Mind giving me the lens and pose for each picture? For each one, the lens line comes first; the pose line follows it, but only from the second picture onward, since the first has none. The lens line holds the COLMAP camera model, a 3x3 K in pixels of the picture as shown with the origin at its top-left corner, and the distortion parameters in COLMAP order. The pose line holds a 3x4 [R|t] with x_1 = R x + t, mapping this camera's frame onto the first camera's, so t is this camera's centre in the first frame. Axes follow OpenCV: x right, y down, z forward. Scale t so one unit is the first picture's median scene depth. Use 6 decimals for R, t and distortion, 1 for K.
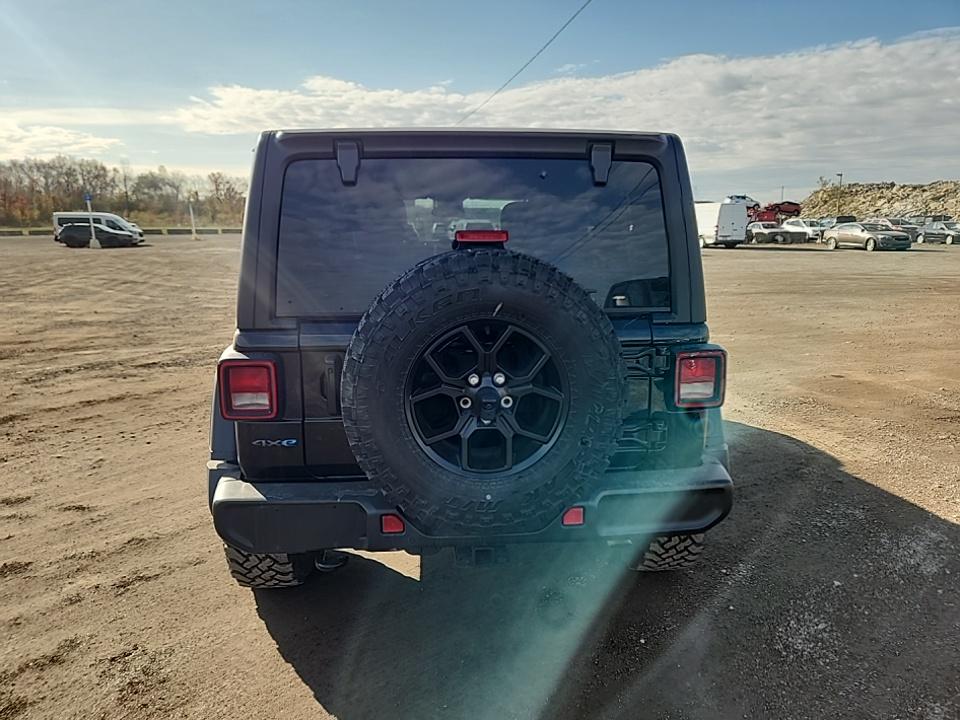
lens RADIAL K [[653.0, 0, 474.7], [0, 653.0, 362.3], [0, 0, 1]] dist [0.037557, -0.028822]
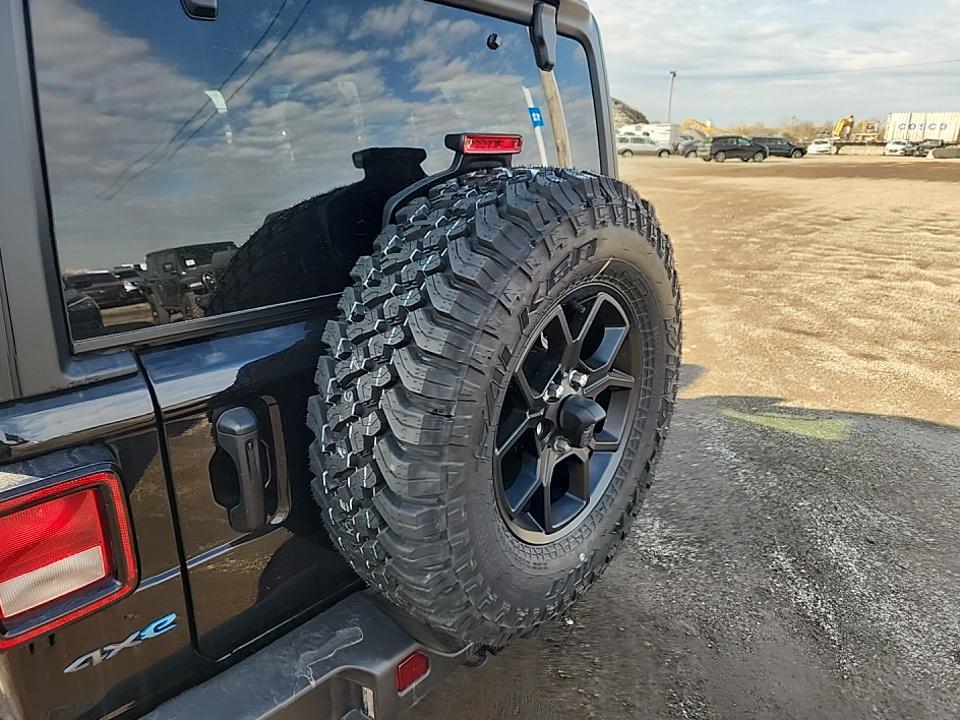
lens RADIAL K [[653.0, 0, 481.6], [0, 653.0, 369.3], [0, 0, 1]] dist [0.037557, -0.028822]
pose [[0.679336, -0.228803, 0.697246, -0.413695], [0.129059, 0.972592, 0.193415, -0.104989], [-0.722390, -0.041408, 0.690245, 0.557680]]
